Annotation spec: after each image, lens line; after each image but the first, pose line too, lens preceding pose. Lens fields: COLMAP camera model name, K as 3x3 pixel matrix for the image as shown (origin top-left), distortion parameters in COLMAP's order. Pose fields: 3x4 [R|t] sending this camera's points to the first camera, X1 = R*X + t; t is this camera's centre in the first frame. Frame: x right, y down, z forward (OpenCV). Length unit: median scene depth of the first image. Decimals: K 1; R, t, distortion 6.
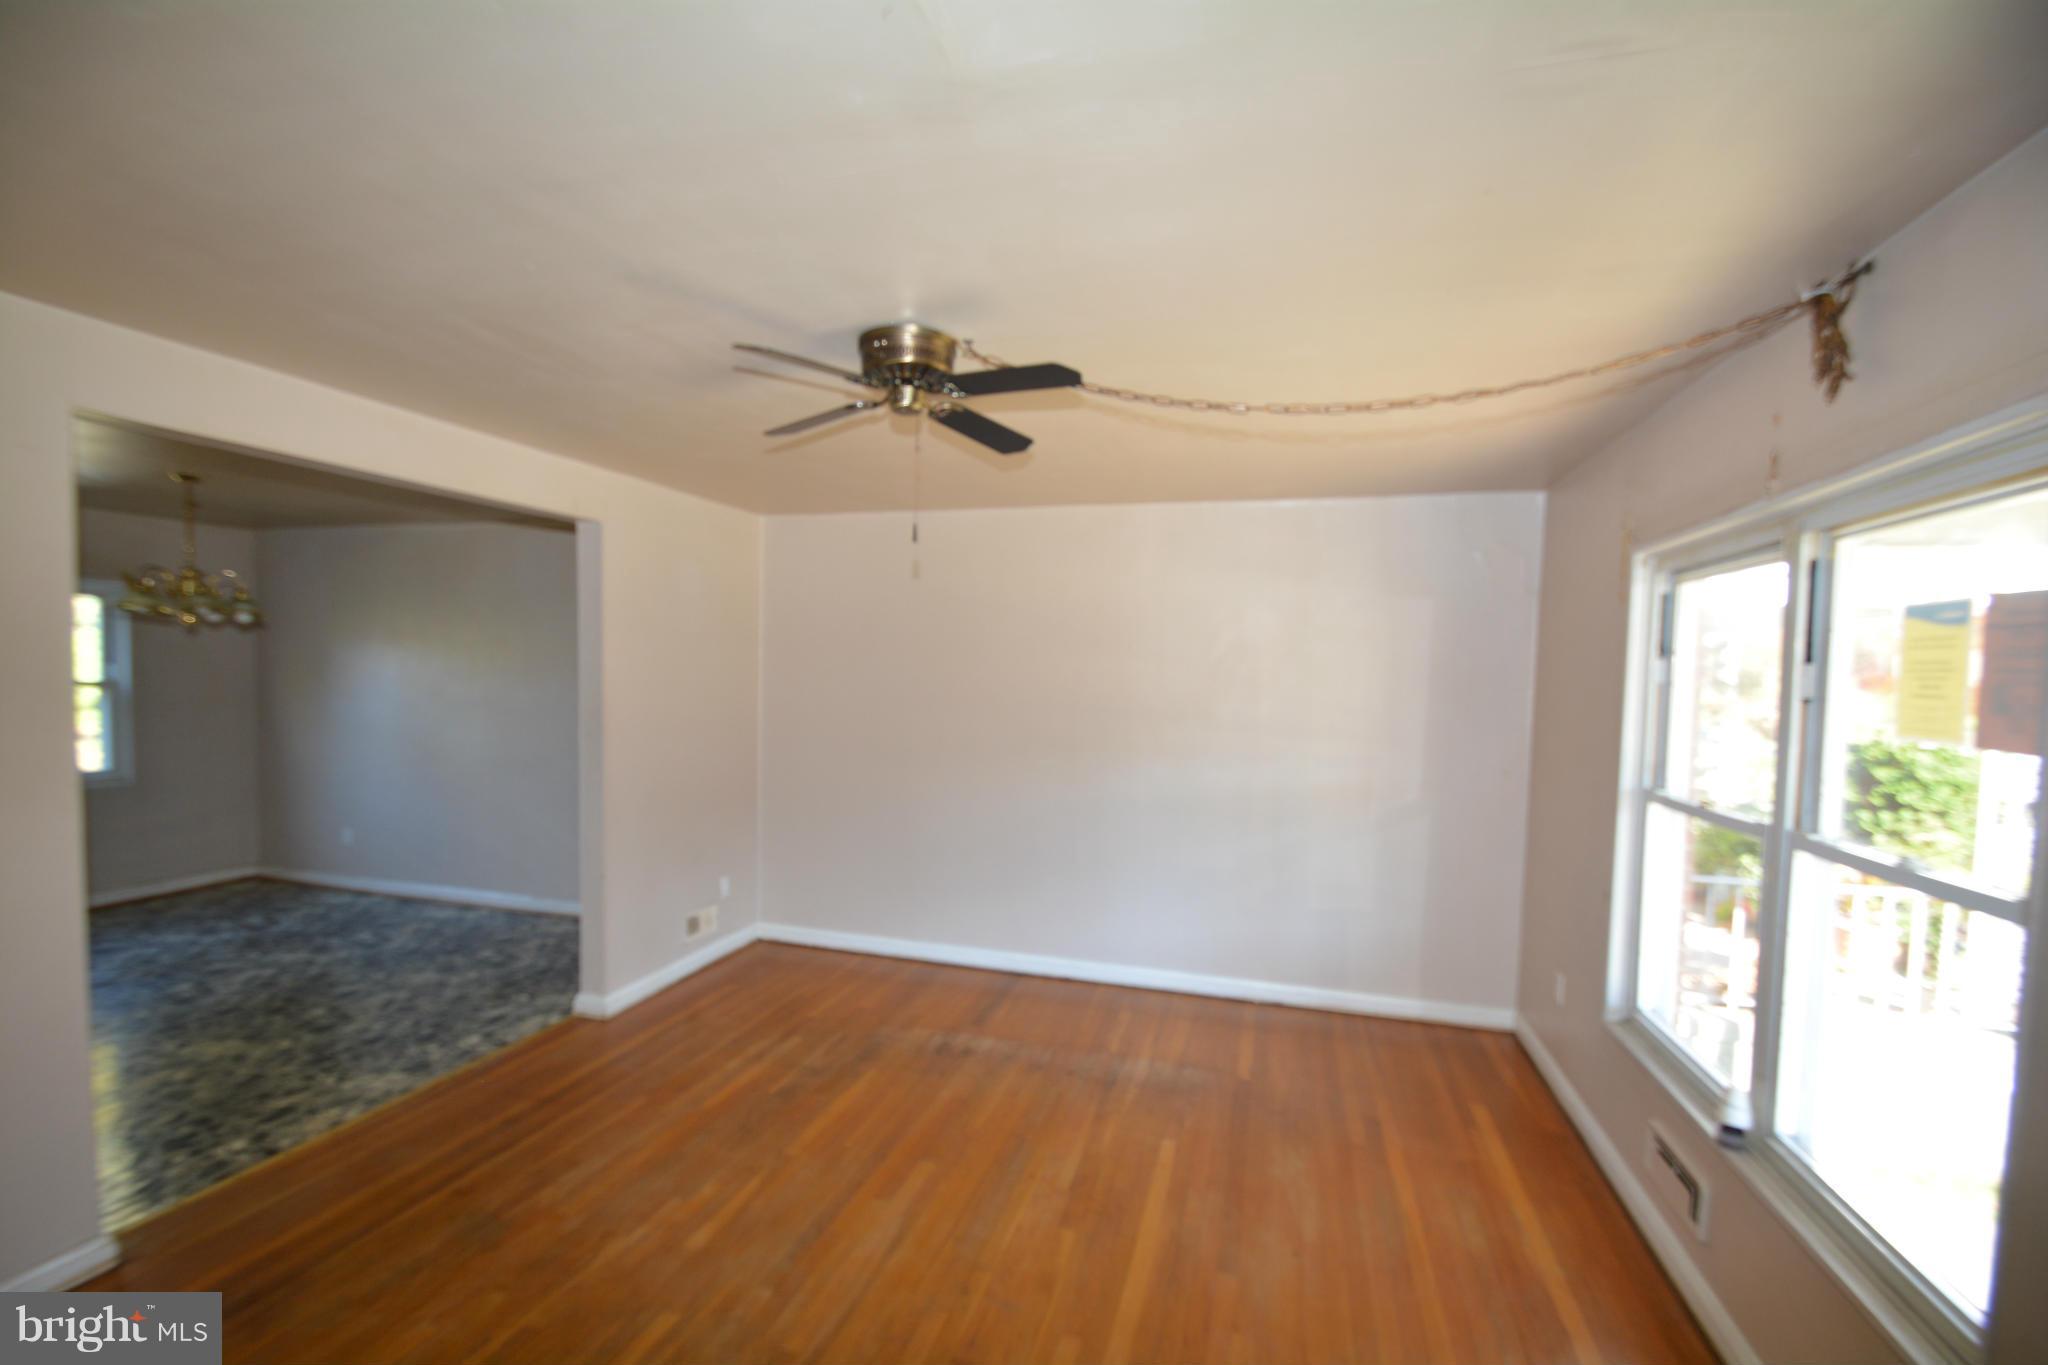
lens RADIAL K [[887.0, 0, 1018.1], [0, 887.0, 707.9], [0, 0, 1]] dist [0.000714, -0.012263]
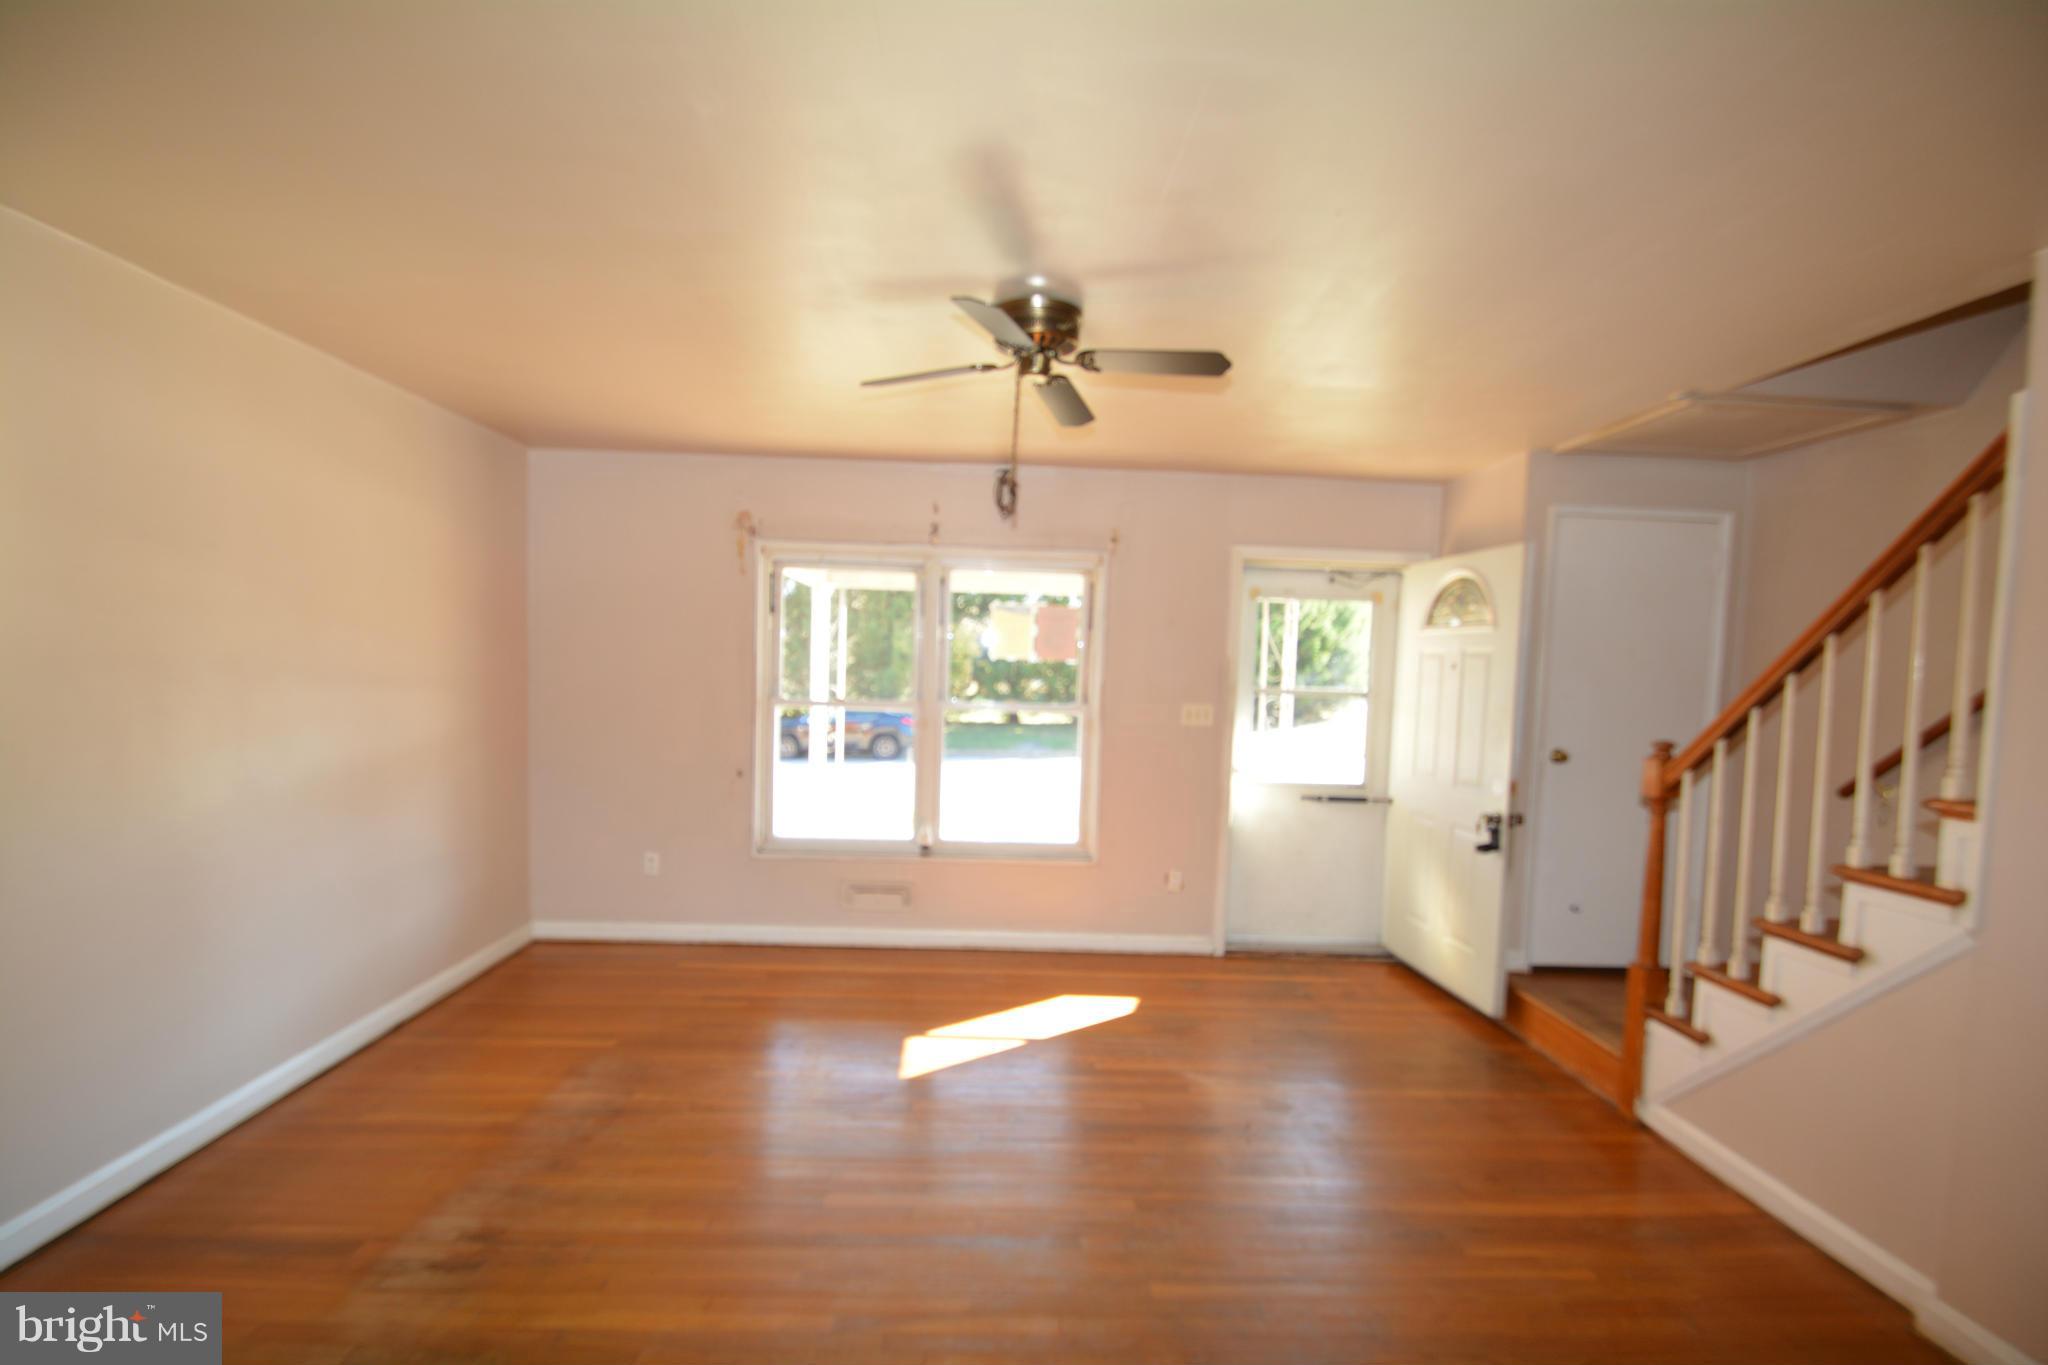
lens RADIAL K [[887.0, 0, 1018.1], [0, 887.0, 707.9], [0, 0, 1]] dist [0.000714, -0.012263]
pose [[-0.315881, -0.081323, 0.945307, -0.731577], [0.000379, 0.996309, 0.085837, -0.019161], [-0.948799, 0.027472, -0.314684, 0.863707]]
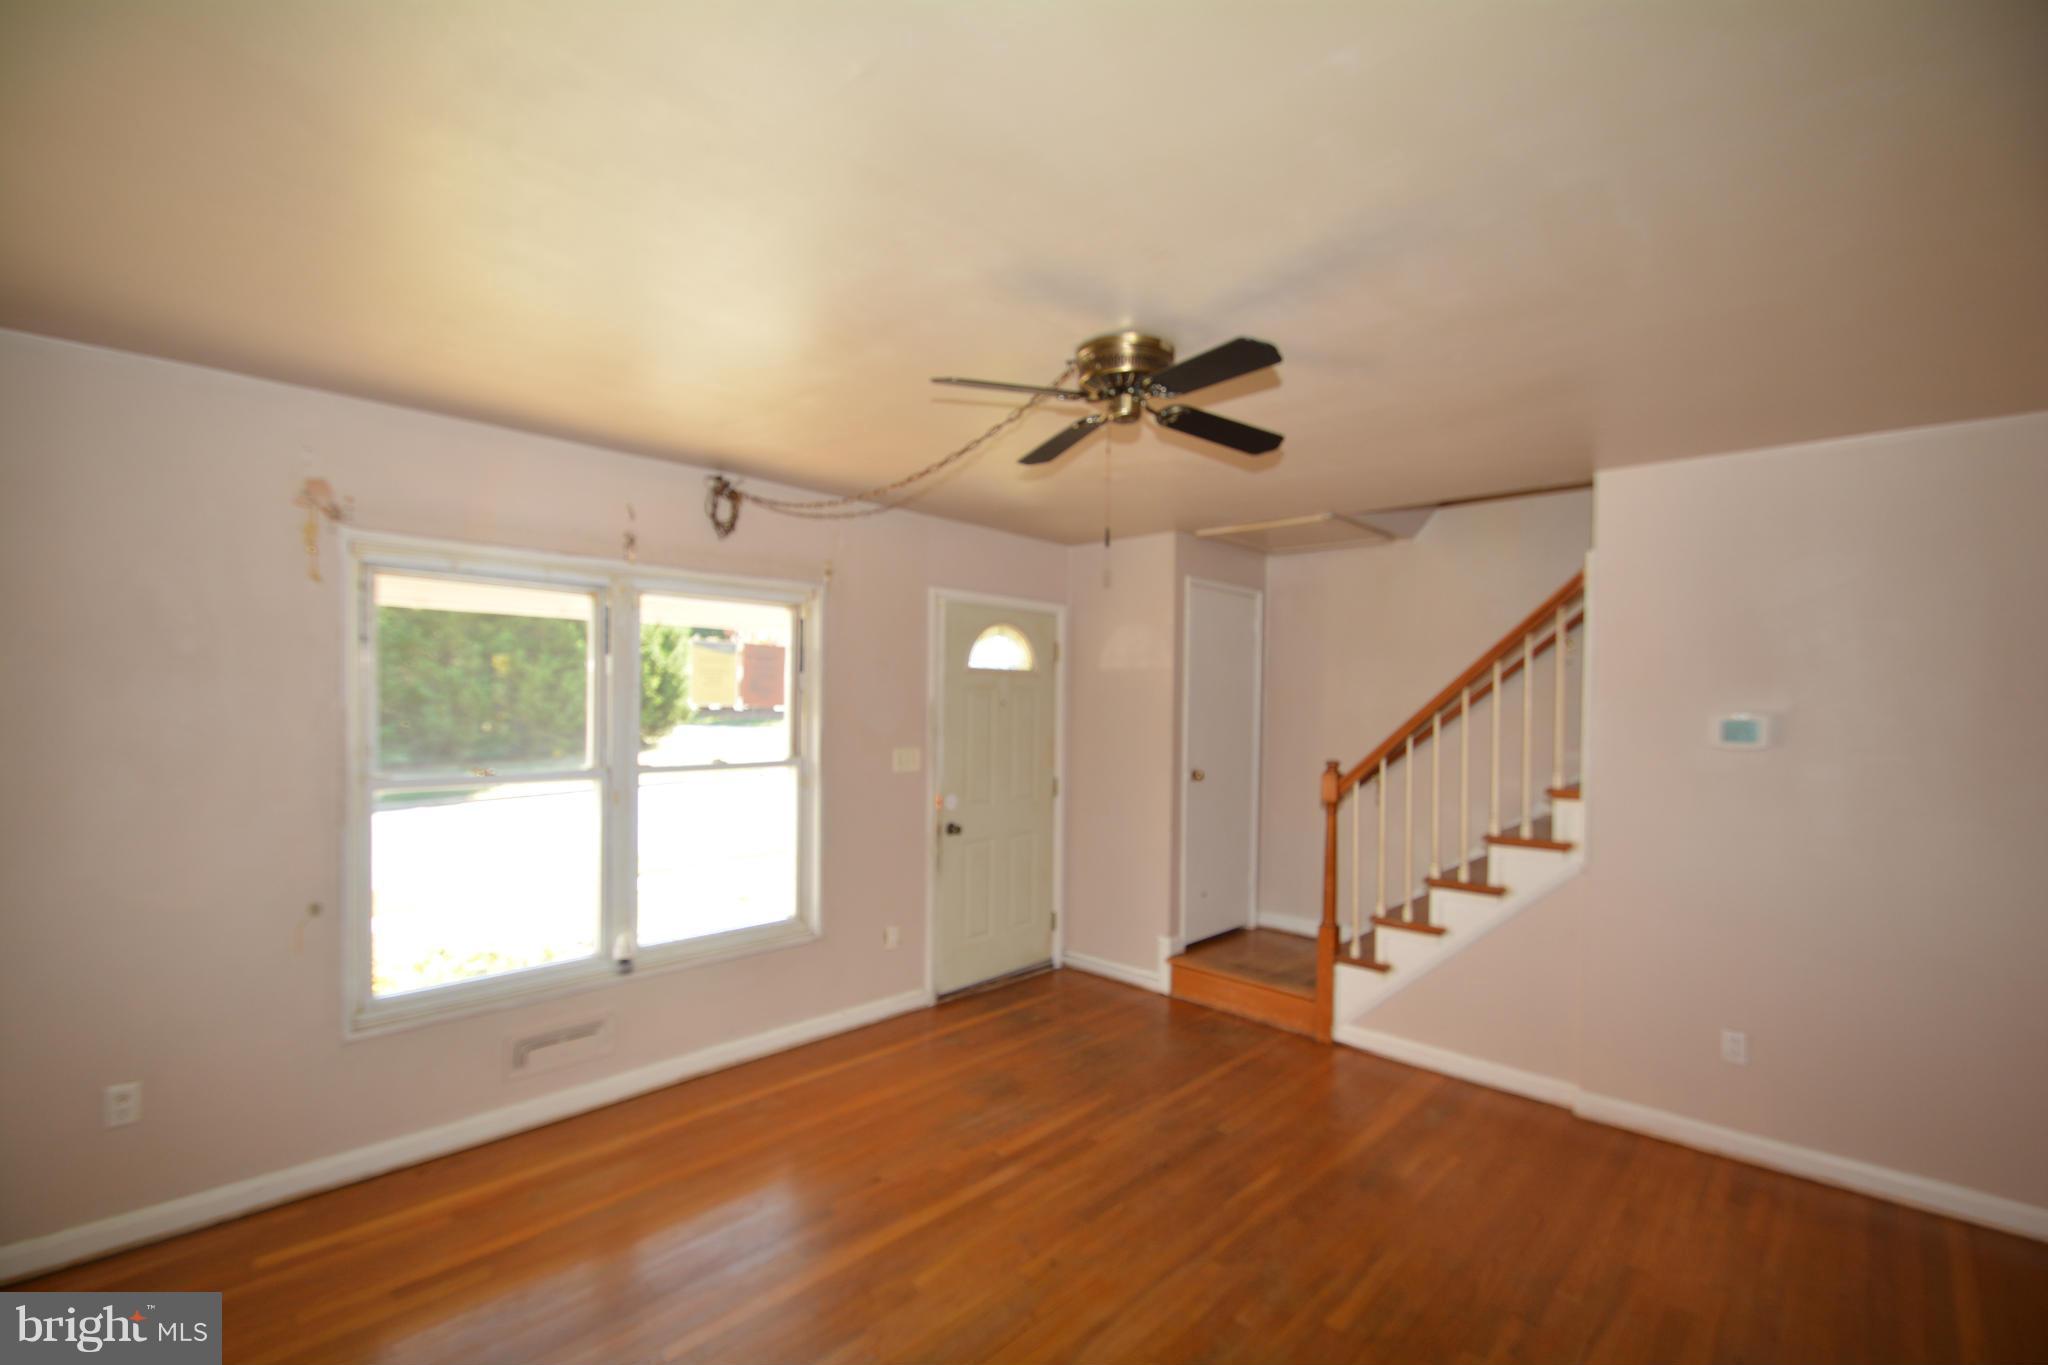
lens RADIAL K [[887.9, 0, 1017.1], [0, 887.9, 711.0], [0, 0, 1]] dist [0.002233, -0.005760]
pose [[-0.887725, -0.040550, 0.458585, -0.307554], [-0.015181, 0.998150, 0.058873, -0.042320], [-0.460124, 0.045302, -0.886698, 1.231431]]
